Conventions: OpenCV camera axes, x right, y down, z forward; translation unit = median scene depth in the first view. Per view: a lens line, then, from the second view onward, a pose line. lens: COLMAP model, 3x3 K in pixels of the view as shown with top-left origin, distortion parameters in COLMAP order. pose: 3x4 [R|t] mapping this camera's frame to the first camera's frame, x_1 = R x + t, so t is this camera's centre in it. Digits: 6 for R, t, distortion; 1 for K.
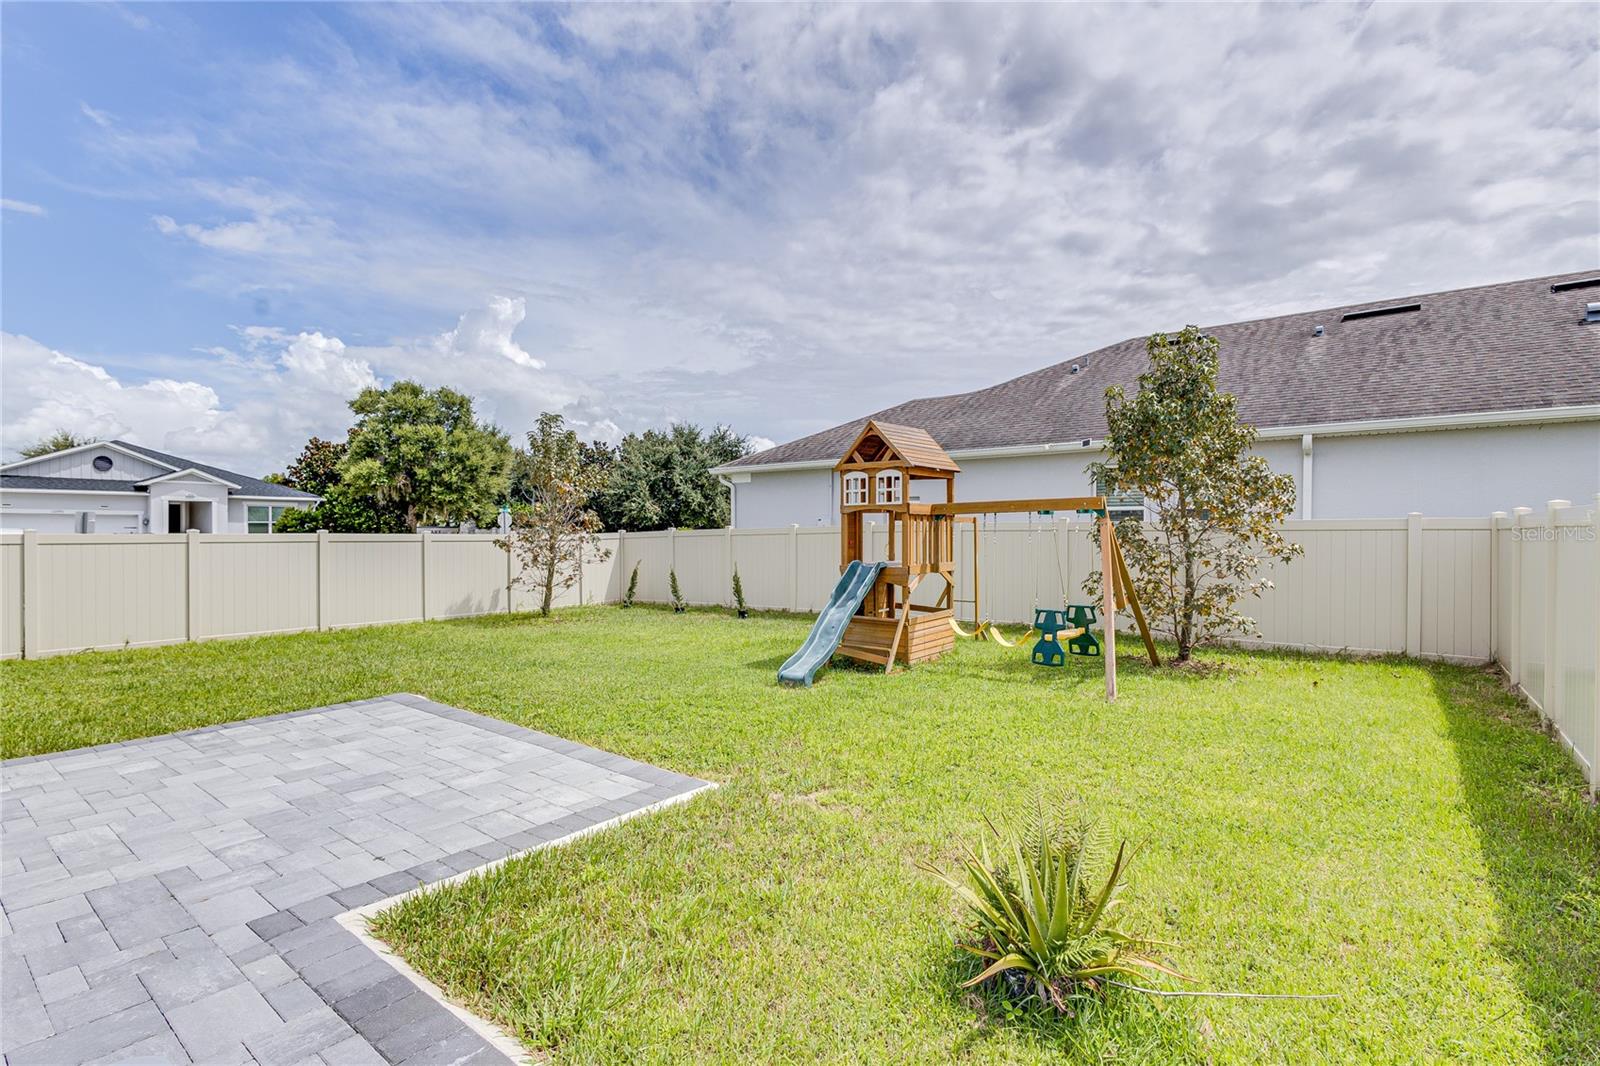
lens RADIAL K [[747.2, 0, 796.4], [0, 747.2, 532.0], [0, 0, 1]] dist [0.016334, -0.007008]
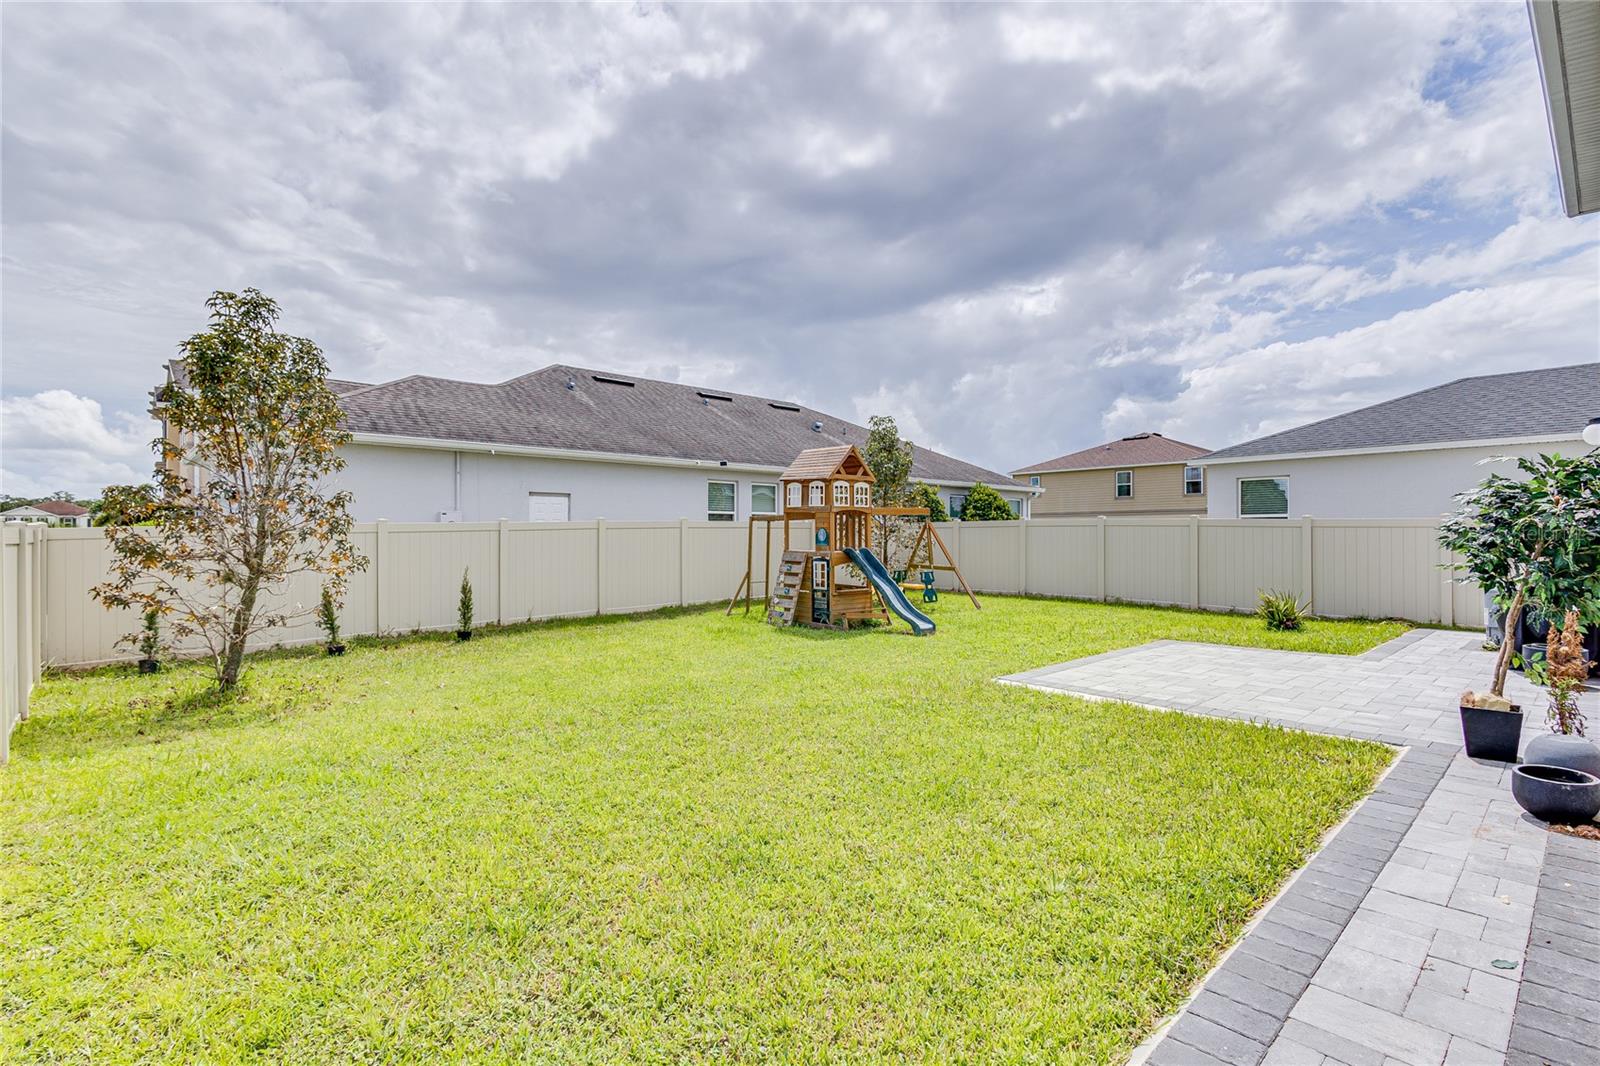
lens RADIAL K [[747.2, 0, 796.2], [0, 747.2, 530.9], [0, 0, 1]] dist [0.016334, -0.007008]
pose [[0.163173, -0.003453, 0.986591, -0.777819], [0.006174, 0.999978, 0.002479, 0.002213], [-0.986578, 0.005686, 0.163191, 0.540034]]
